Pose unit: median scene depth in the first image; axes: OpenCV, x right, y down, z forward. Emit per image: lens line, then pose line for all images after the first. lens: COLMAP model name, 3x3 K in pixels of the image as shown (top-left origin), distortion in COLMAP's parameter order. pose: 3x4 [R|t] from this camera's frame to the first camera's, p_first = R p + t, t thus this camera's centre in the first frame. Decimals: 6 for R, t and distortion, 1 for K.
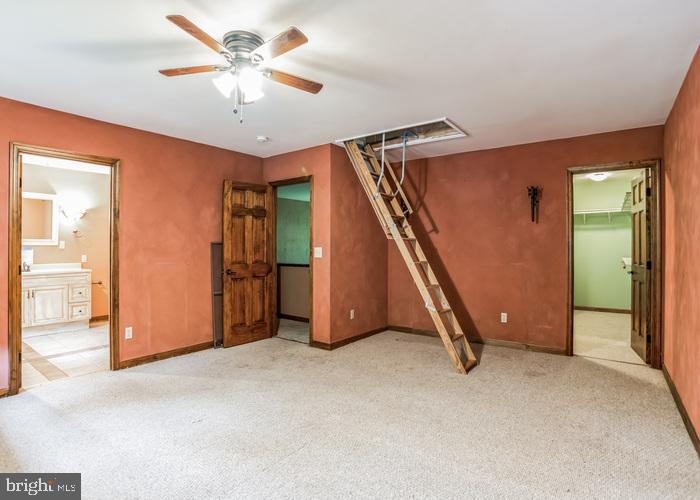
lens RADIAL K [[357.8, 0, 349.5], [0, 357.8, 247.1], [0, 0, 1]] dist [-0.022978, 0.000031]
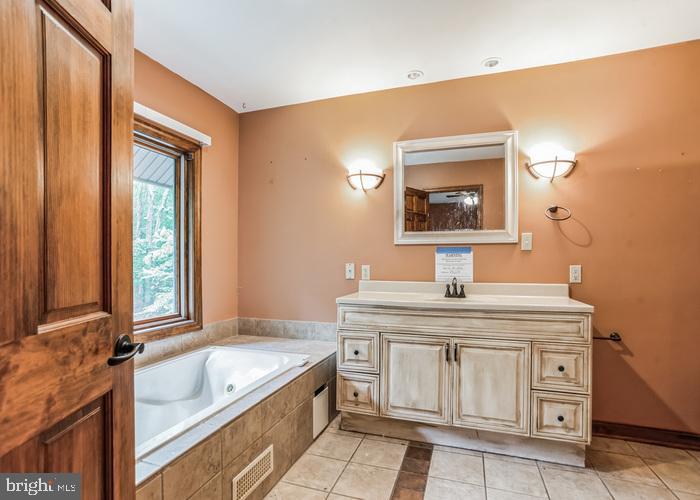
lens RADIAL K [[357.8, 0, 348.6], [0, 357.8, 253.0], [0, 0, 1]] dist [-0.022978, 0.000031]
pose [[0.298401, -0.016557, -0.954297, -0.477108], [0.004054, 0.999862, -0.016080, 0.015056], [0.954432, 0.000930, 0.298427, 0.680676]]
